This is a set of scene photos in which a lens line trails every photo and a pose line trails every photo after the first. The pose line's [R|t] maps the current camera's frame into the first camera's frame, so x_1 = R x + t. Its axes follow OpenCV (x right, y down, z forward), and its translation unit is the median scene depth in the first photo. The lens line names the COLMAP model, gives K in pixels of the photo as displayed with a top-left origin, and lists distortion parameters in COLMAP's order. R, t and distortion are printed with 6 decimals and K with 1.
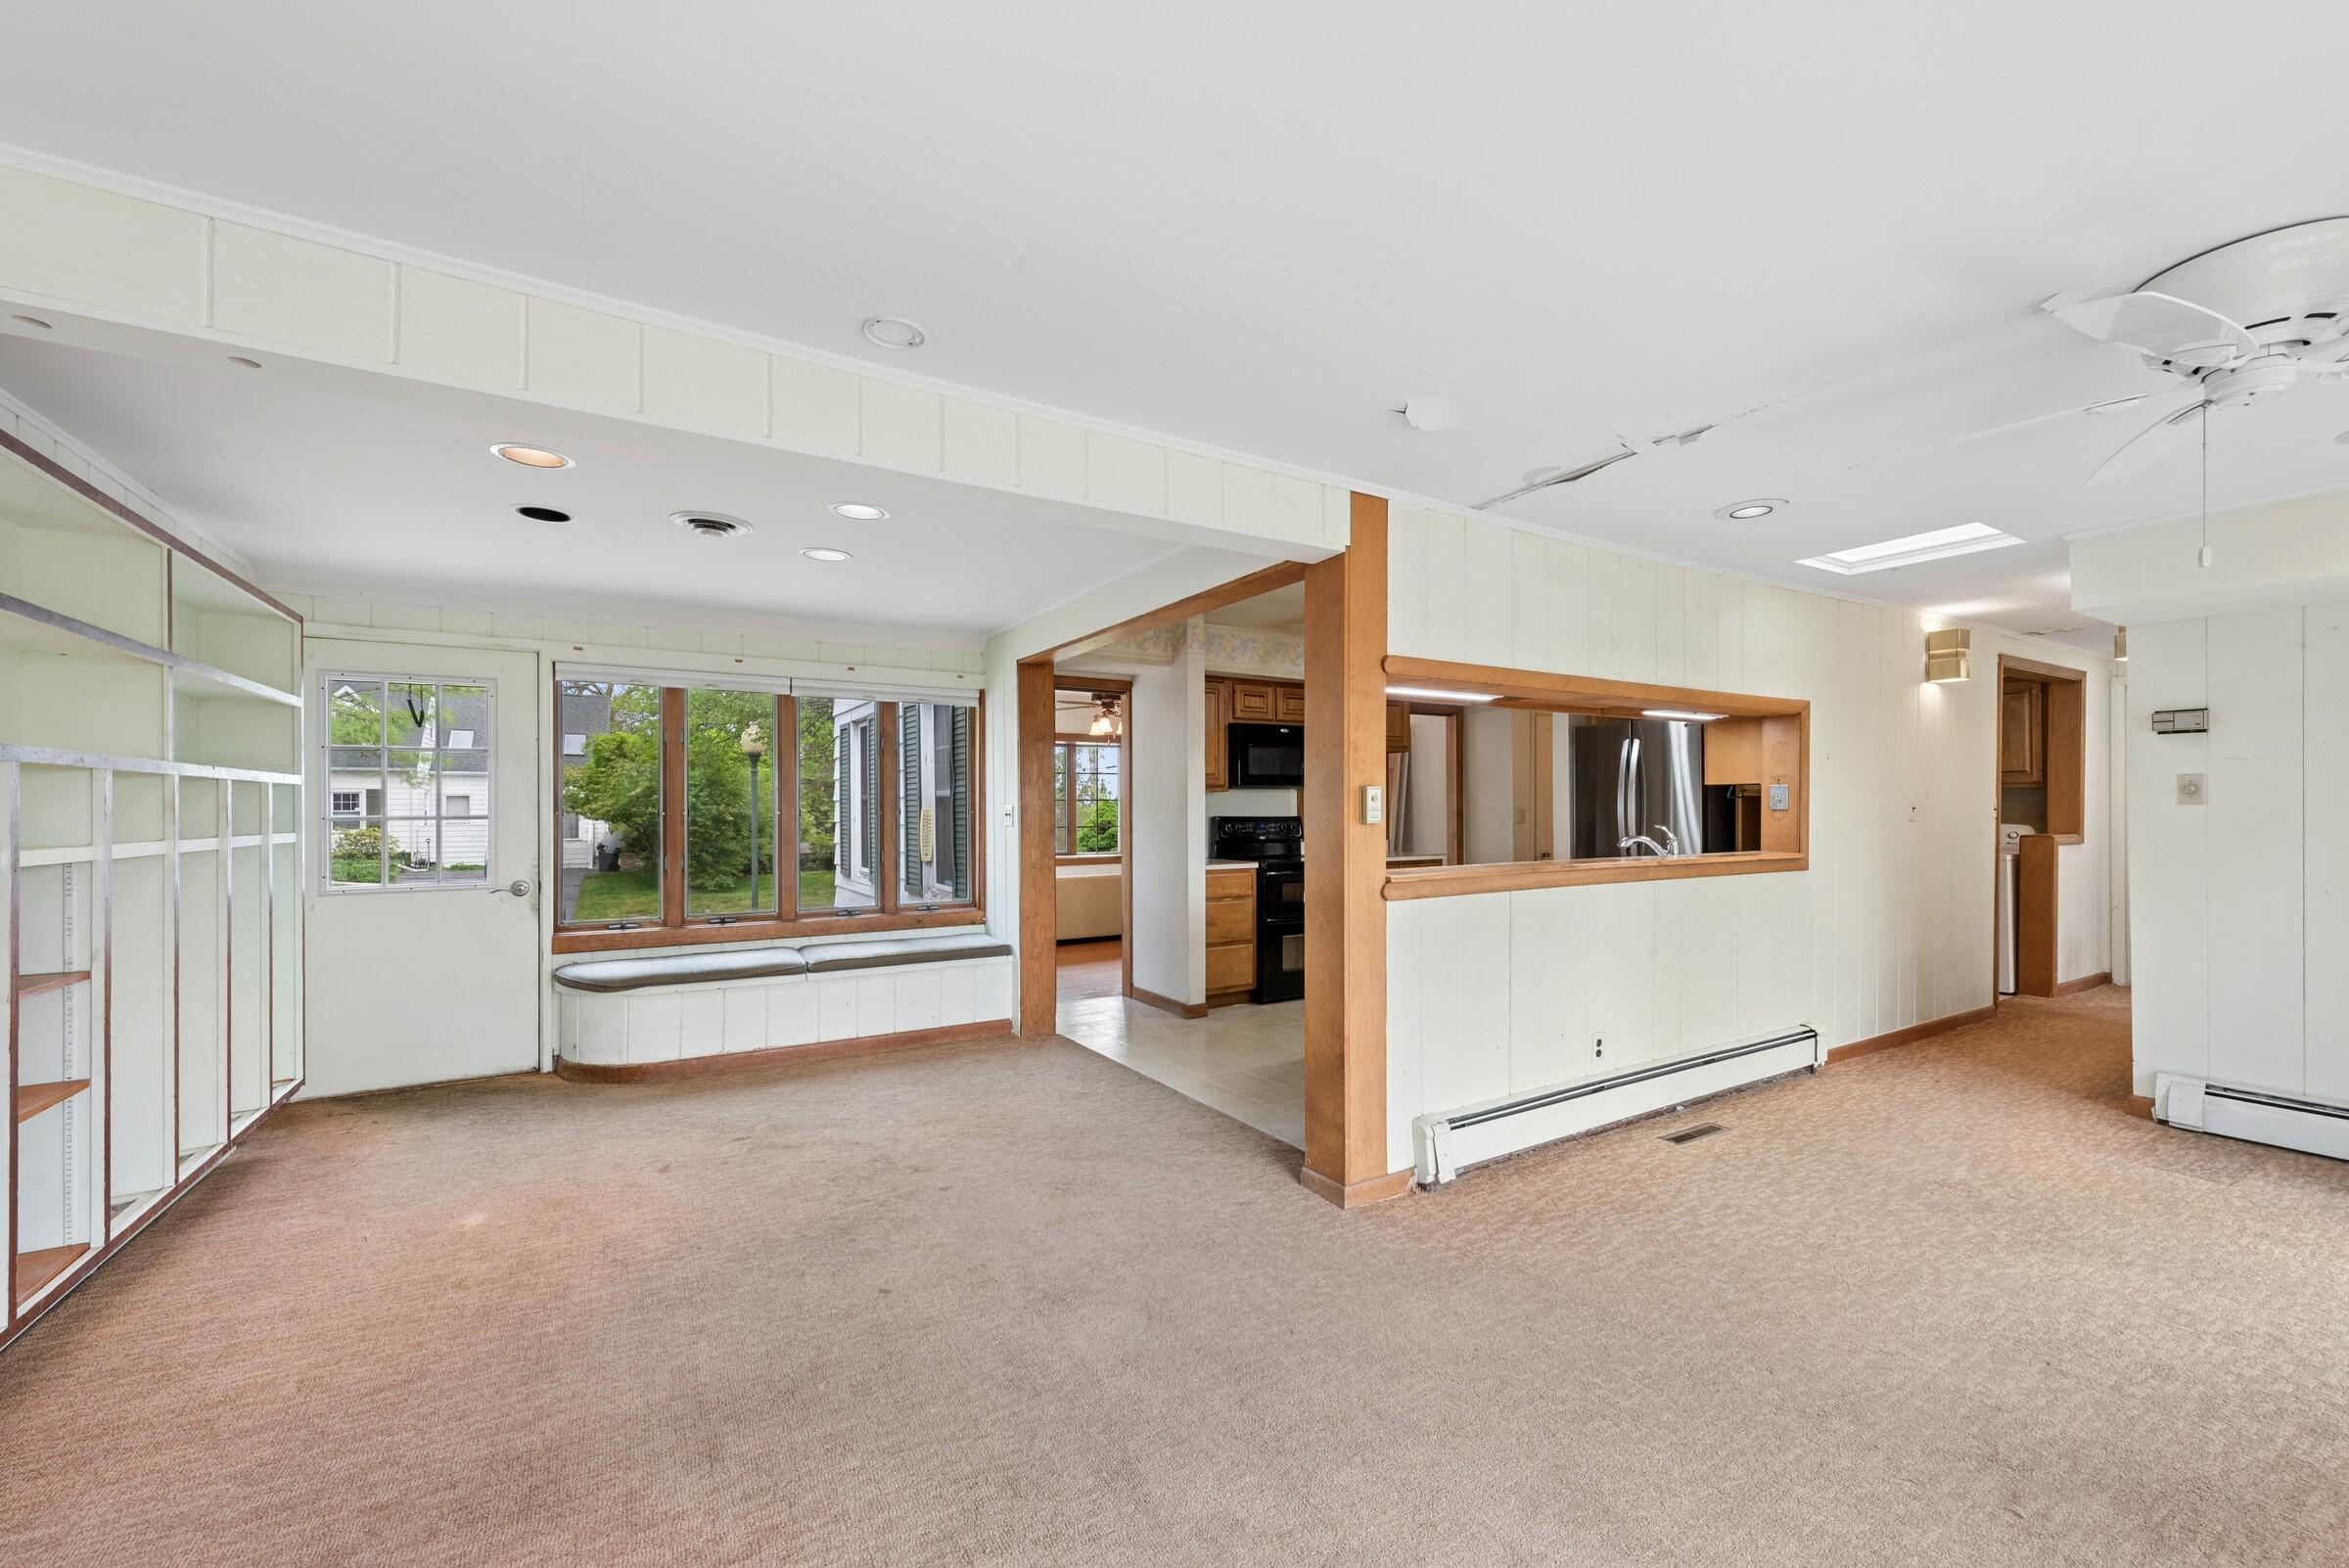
lens RADIAL K [[927.2, 0, 1186.9], [0, 927.2, 802.5], [0, 0, 1]] dist [0.020295, -0.006462]
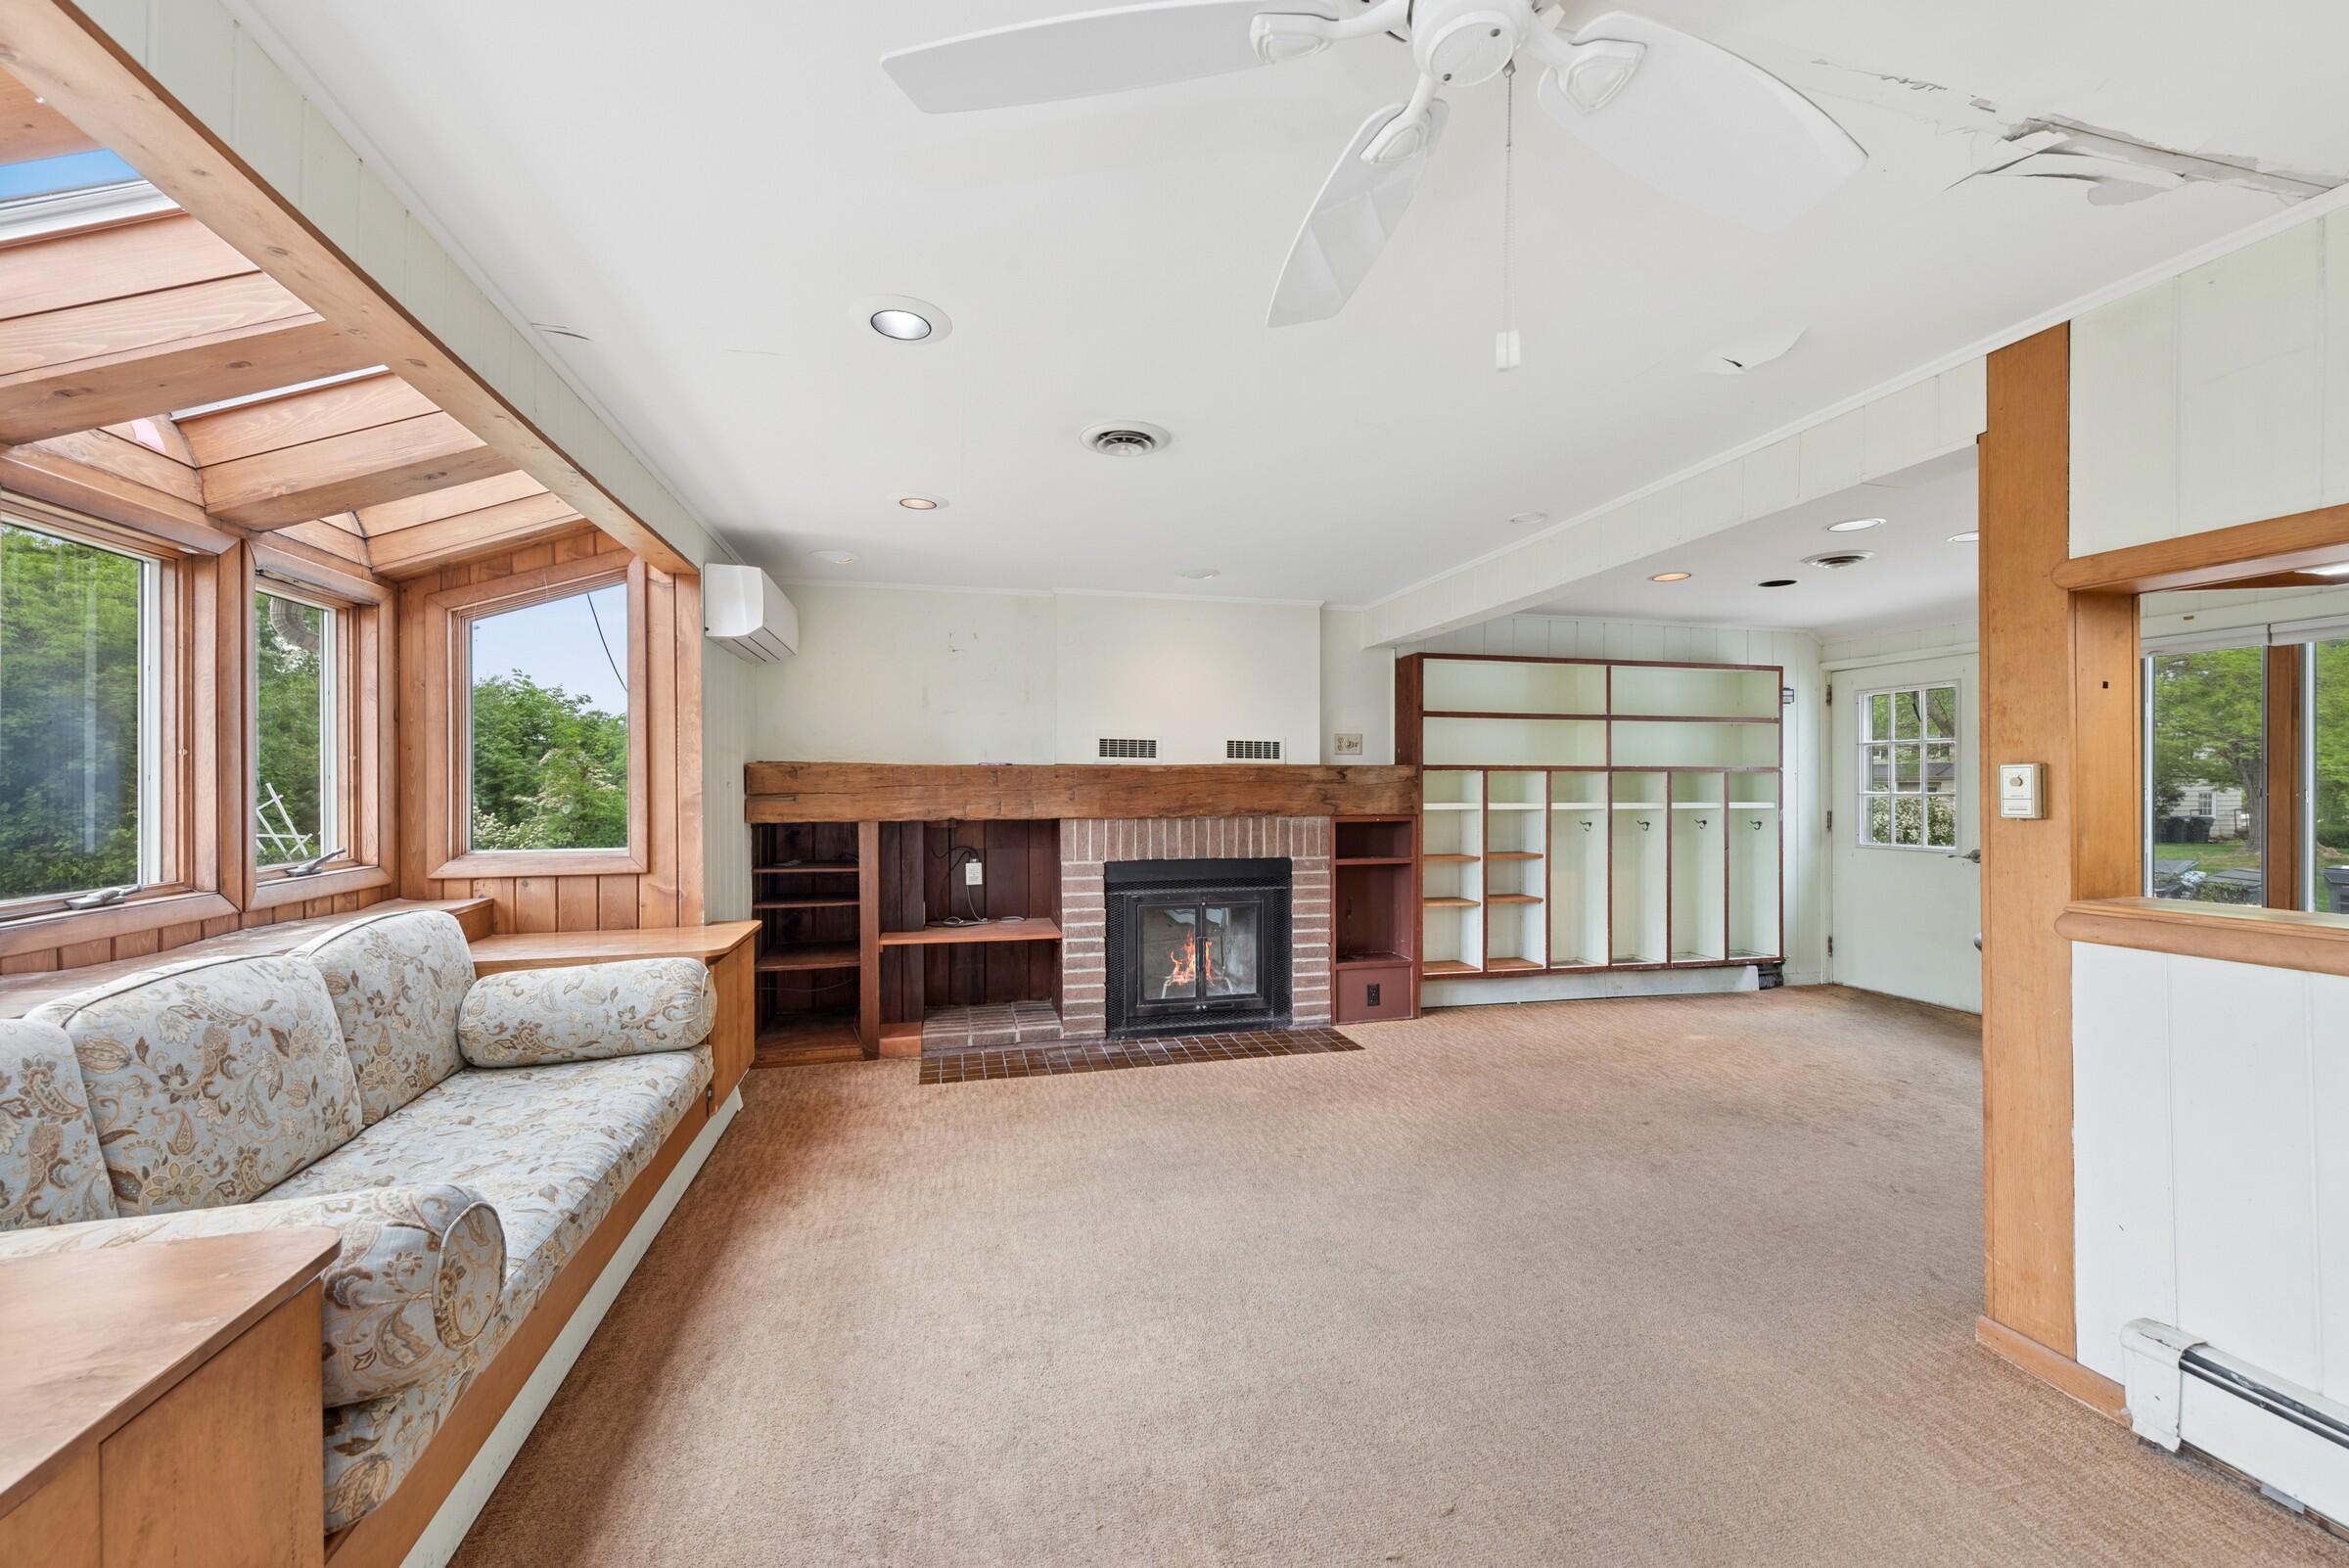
lens RADIAL K [[922.3, 0, 1185.4], [0, 922.3, 784.8], [0, 0, 1]] dist [0.020427, -0.006595]
pose [[-0.294426, 0.002565, -0.955671, 0.513626], [0.006954, 0.999976, 0.000542, -0.003543], [0.955649, -0.006486, -0.294436, 0.301892]]
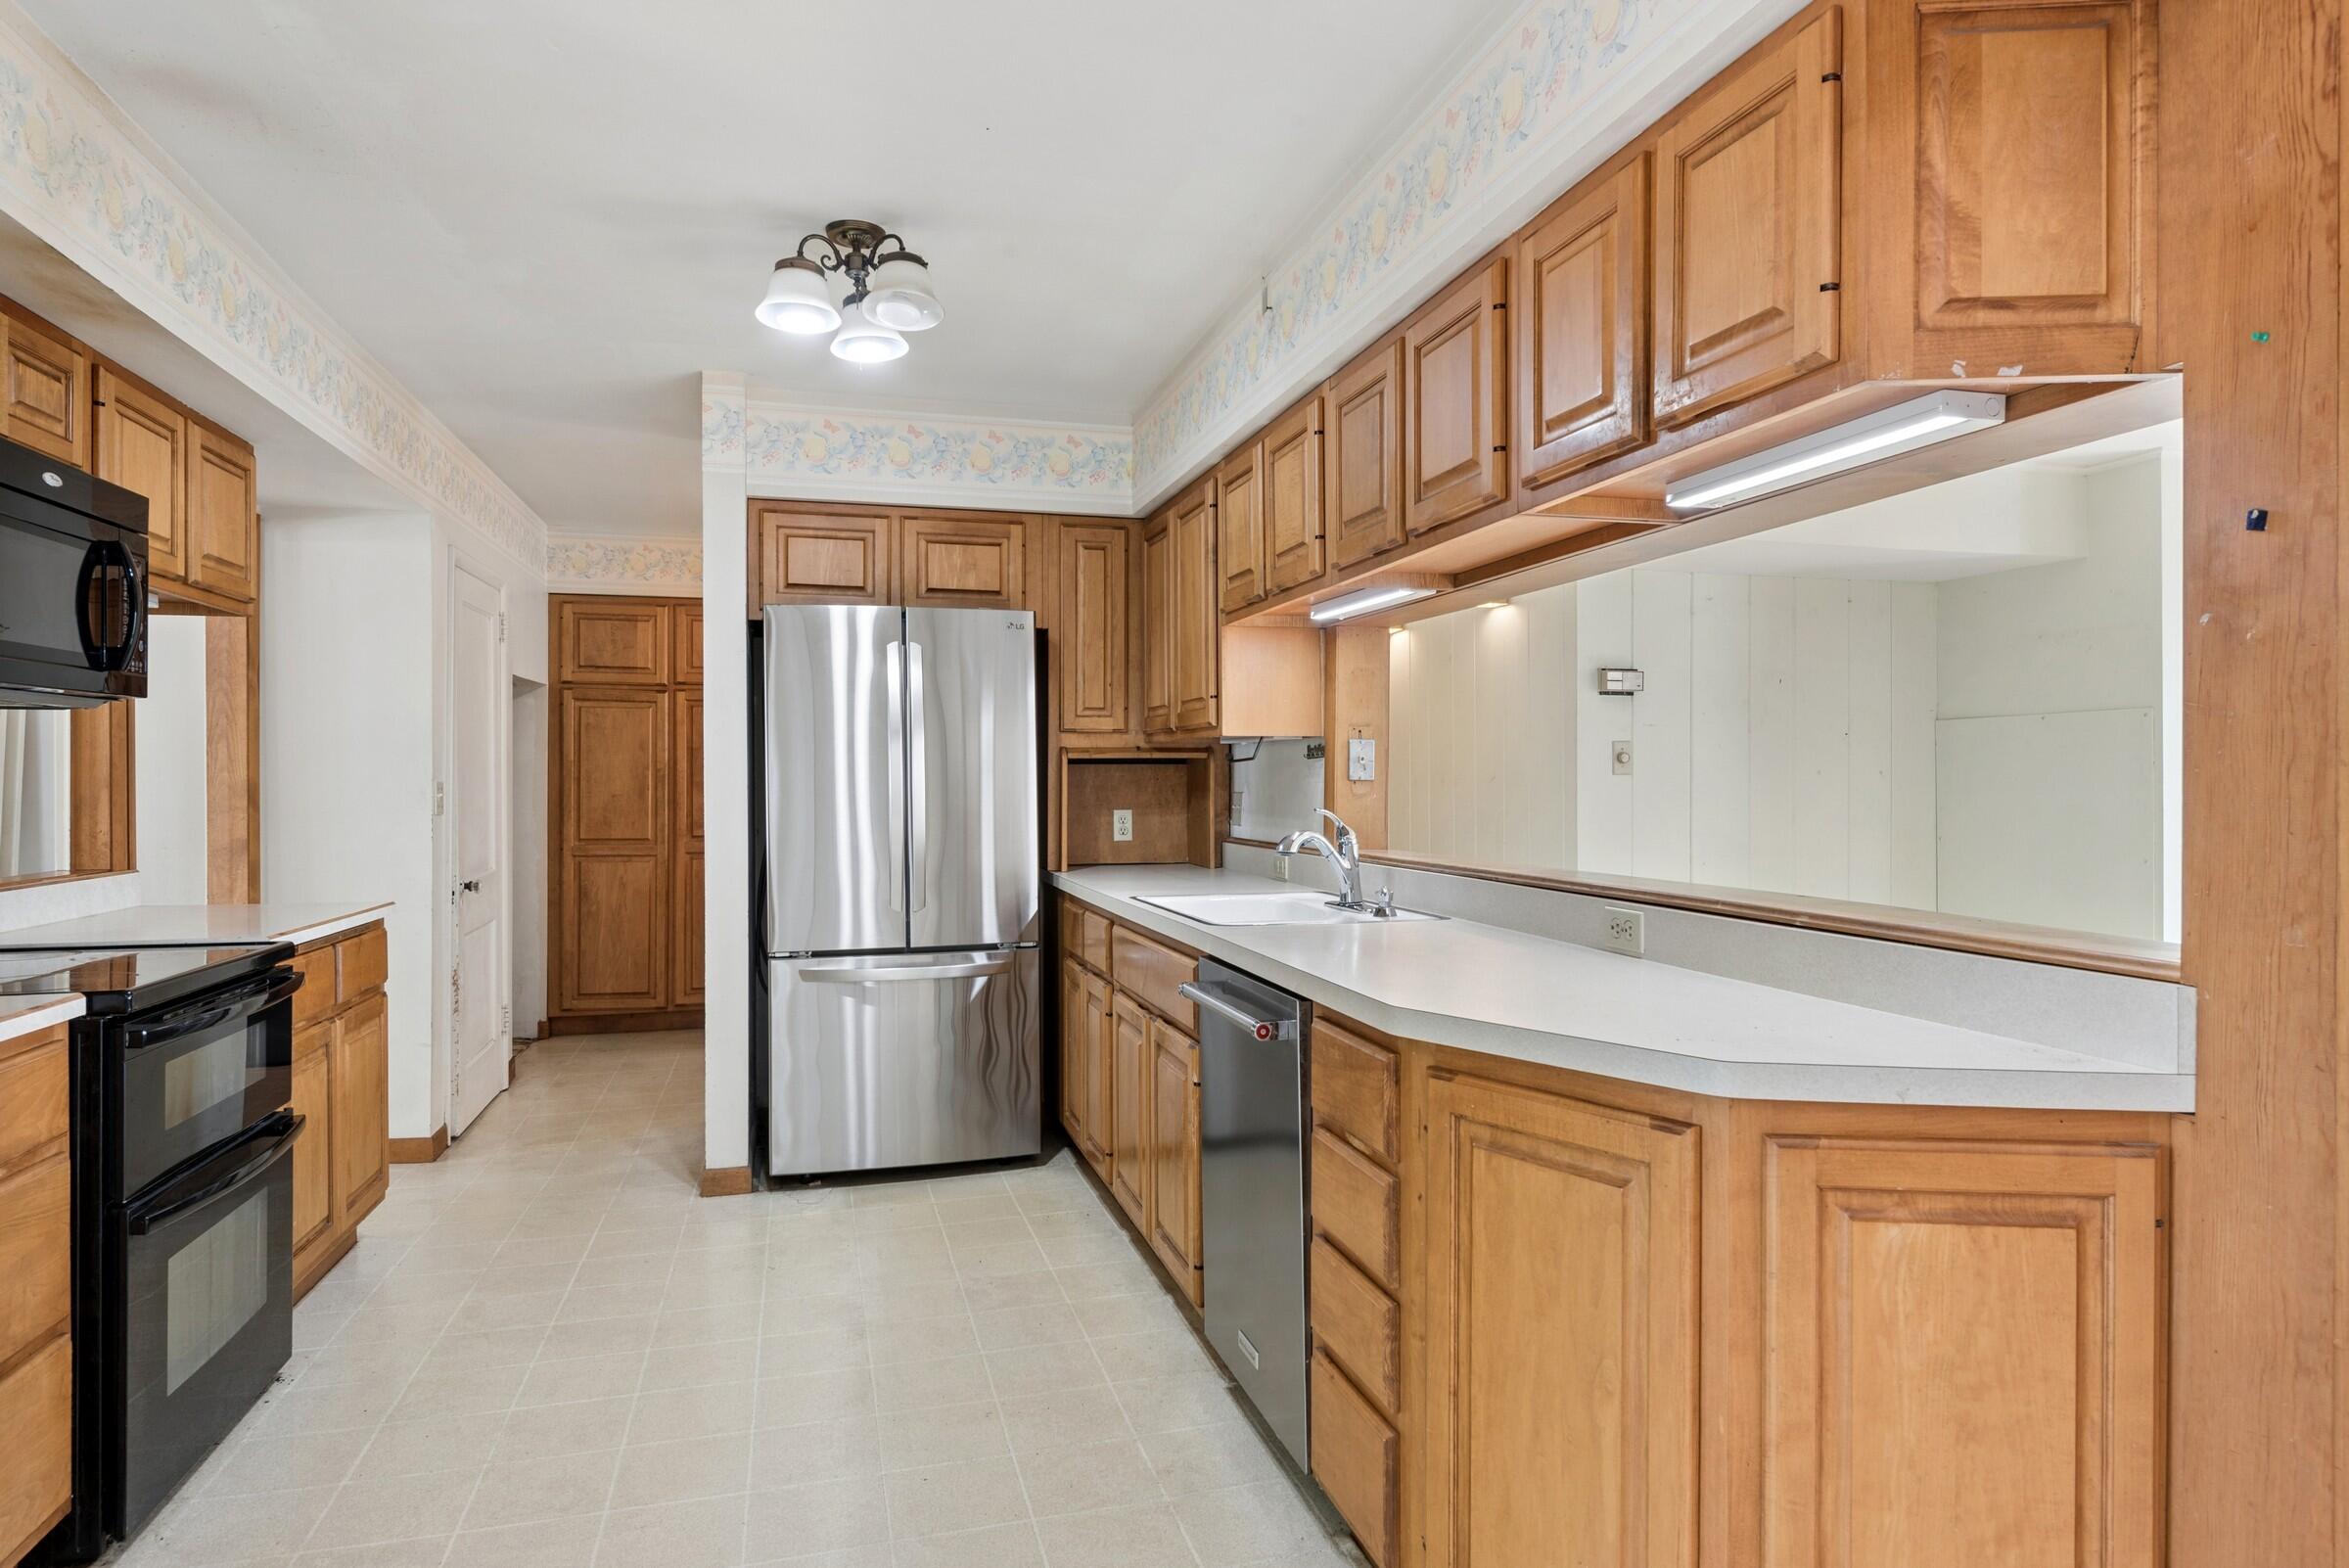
lens RADIAL K [[1387.0, 0, 1195.8], [0, 1387.0, 781.1], [0, 0, 1]] dist [0.004654, -0.015368]
pose [[0.274602, 0.002570, 0.961555, -0.197259], [-0.005097, 0.999986, -0.001217, 0.007283], [-0.961545, -0.004567, 0.274611, 0.632821]]
